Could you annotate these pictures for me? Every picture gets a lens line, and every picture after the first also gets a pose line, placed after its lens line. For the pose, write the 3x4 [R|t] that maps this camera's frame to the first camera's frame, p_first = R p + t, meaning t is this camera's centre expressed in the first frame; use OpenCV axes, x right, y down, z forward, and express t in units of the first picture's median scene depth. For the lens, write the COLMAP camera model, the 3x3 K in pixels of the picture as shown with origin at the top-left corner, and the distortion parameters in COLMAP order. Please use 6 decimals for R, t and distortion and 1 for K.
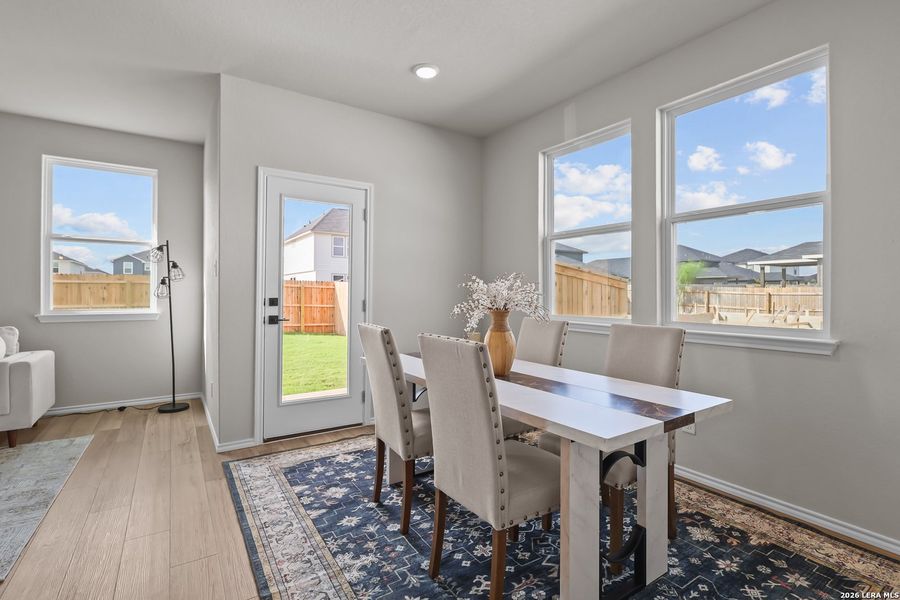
lens RADIAL K [[420.0, 0, 442.4], [0, 420.0, 288.5], [0, 0, 1]] dist [-0.002205, 0.001027]
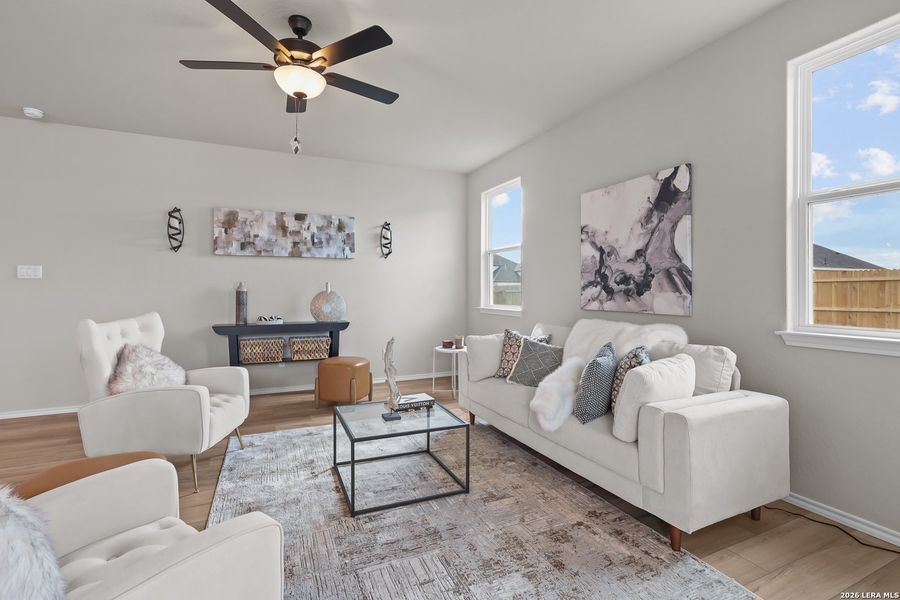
lens RADIAL K [[417.4, 0, 450.4], [0, 417.4, 290.4], [0, 0, 1]] dist [-0.007174, 0.003291]
pose [[-0.140544, -0.006452, -0.990053, -0.364254], [0.008587, 0.999933, -0.007736, 0.004698], [0.990037, -0.009588, -0.140479, 0.731193]]
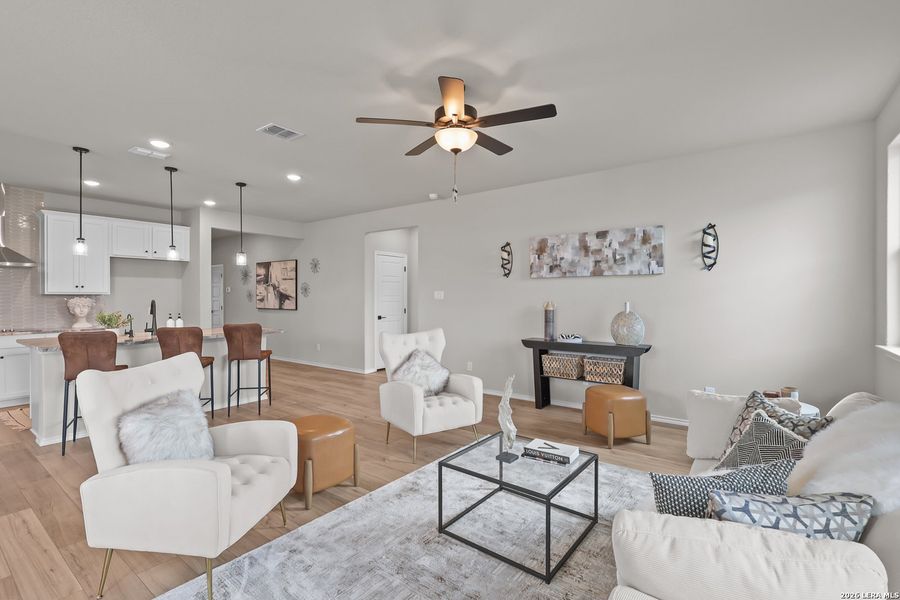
lens RADIAL K [[417.4, 0, 449.3], [0, 417.4, 295.9], [0, 0, 1]] dist [-0.007174, 0.003291]
pose [[-0.939104, -0.004255, -0.343606, -0.766767], [-0.000298, 0.999933, -0.011568, -0.043717], [0.343632, -0.010761, -0.939043, 1.170346]]
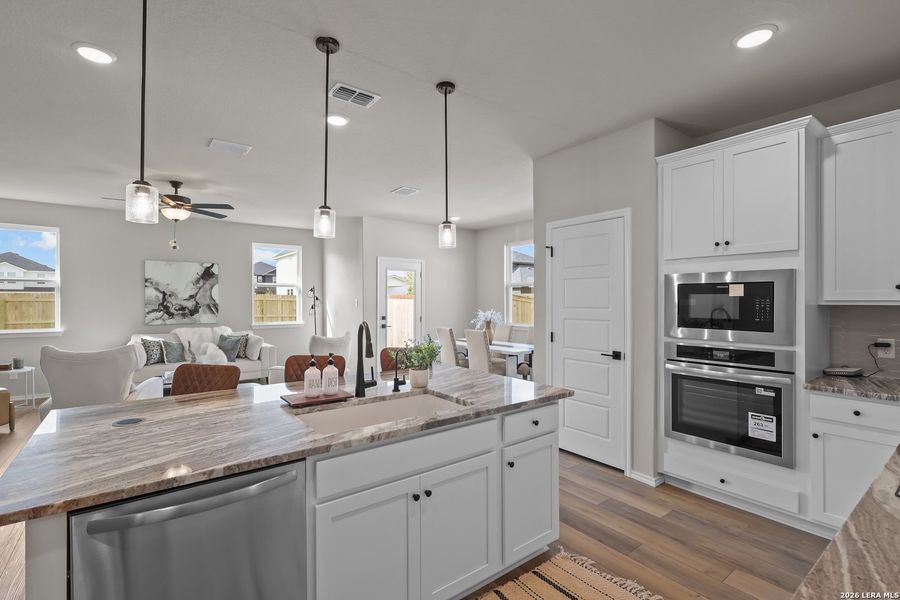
lens RADIAL K [[417.4, 0, 448.7], [0, 417.4, 300.6], [0, 0, 1]] dist [-0.007174, 0.003291]
pose [[0.997660, -0.007259, 0.067978, -0.212210], [0.006317, 0.999881, 0.014067, -0.086794], [-0.068072, -0.013605, 0.997588, -1.186594]]
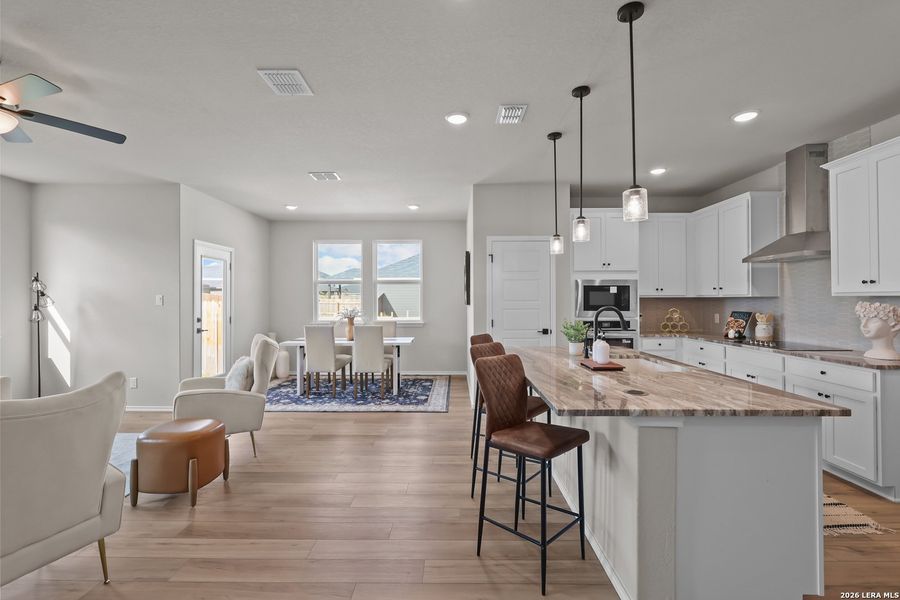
lens RADIAL K [[417.4, 0, 446.5], [0, 417.4, 295.6], [0, 0, 1]] dist [-0.007174, 0.003291]
pose [[0.552526, 0.001568, 0.833494, -1.241161], [-0.002637, 0.999997, -0.000134, -0.068044], [-0.833491, -0.002124, 0.552528, -0.740535]]
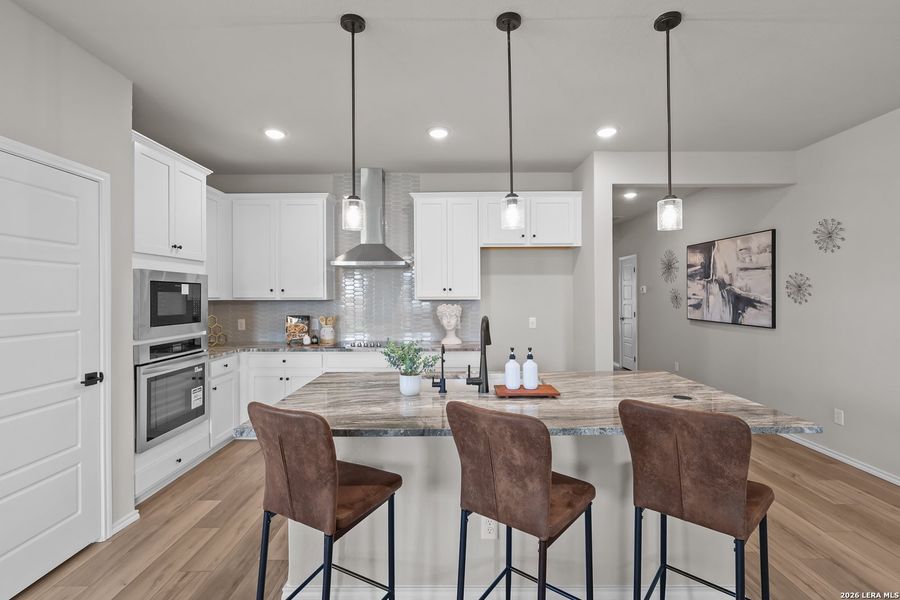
lens RADIAL K [[417.4, 0, 450.4], [0, 417.4, 295.1], [0, 0, 1]] dist [-0.007174, 0.003291]
pose [[-0.838298, -0.002247, 0.545207, -0.629754], [-0.006117, 0.999967, -0.005283, -0.077255], [-0.545178, -0.007764, -0.838285, 0.080900]]
